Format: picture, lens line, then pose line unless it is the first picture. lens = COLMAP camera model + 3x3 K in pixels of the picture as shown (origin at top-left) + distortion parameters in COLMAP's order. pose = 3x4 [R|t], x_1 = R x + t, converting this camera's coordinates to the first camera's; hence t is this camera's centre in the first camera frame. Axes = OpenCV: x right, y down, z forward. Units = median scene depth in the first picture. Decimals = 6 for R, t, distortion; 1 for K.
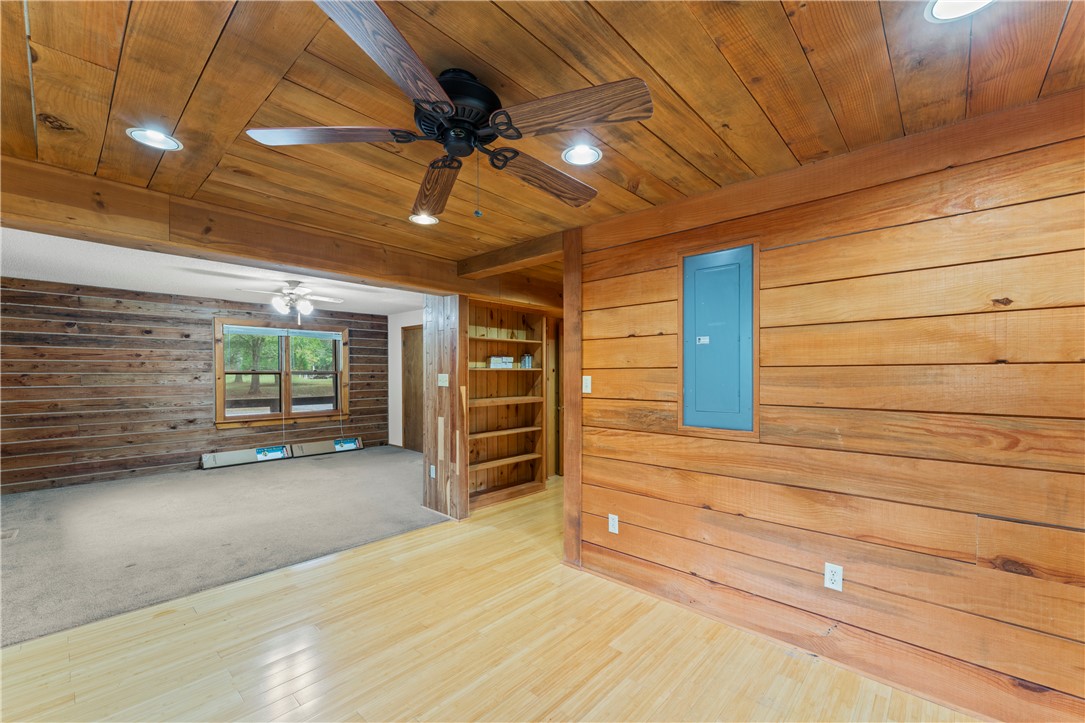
lens RADIAL K [[440.9, 0, 542.8], [0, 440.9, 377.8], [0, 0, 1]] dist [0.000063, 0.000058]
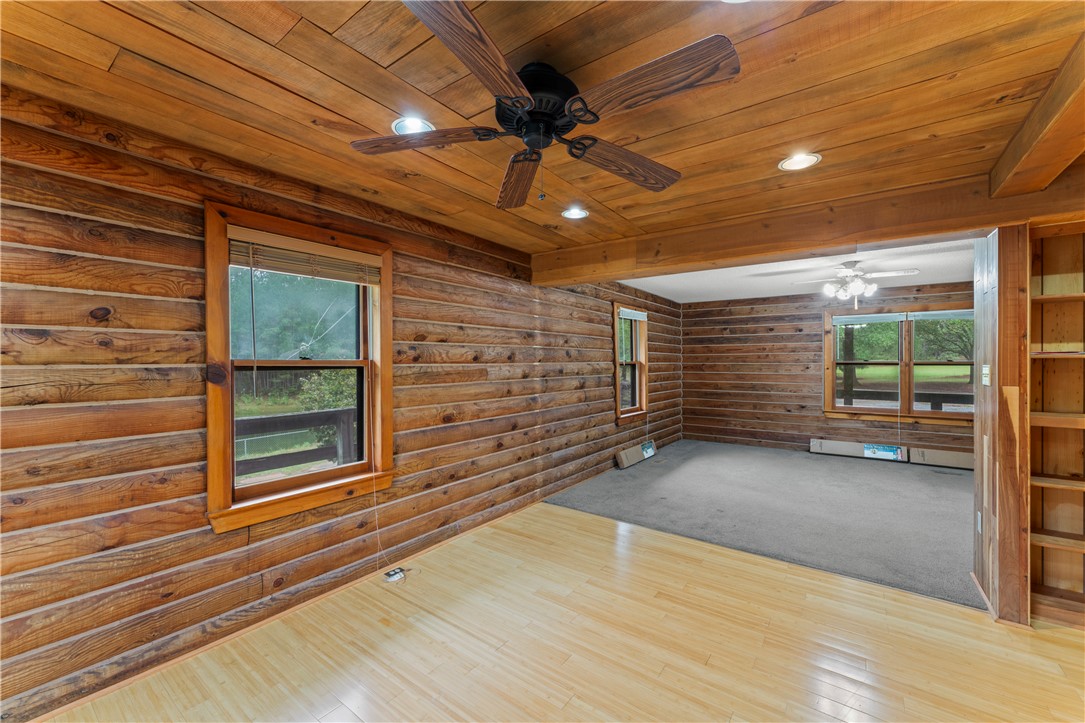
lens RADIAL K [[430.8, 0, 544.2], [0, 430.8, 363.9], [0, 0, 1]] dist [-0.000834, -0.000093]
pose [[0.113194, 0.002410, -0.993570, 0.282139], [-0.012994, 0.999915, 0.000945, -0.002737], [0.993488, 0.012804, 0.113215, 0.321229]]
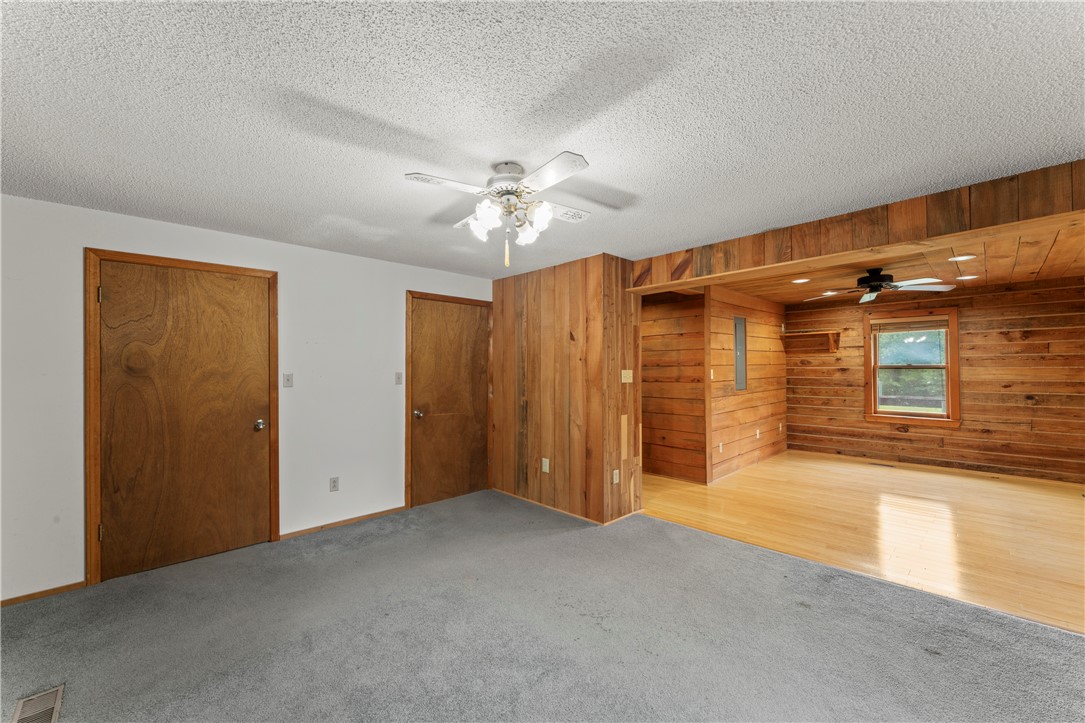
lens RADIAL K [[430.8, 0, 544.2], [0, 430.8, 363.9], [0, 0, 1]] dist [-0.000834, -0.000093]
pose [[0.070600, 0.005266, 0.997491, -1.152502], [0.017961, 0.999817, -0.006549, -0.017802], [-0.997343, 0.018378, 0.070492, 1.081778]]
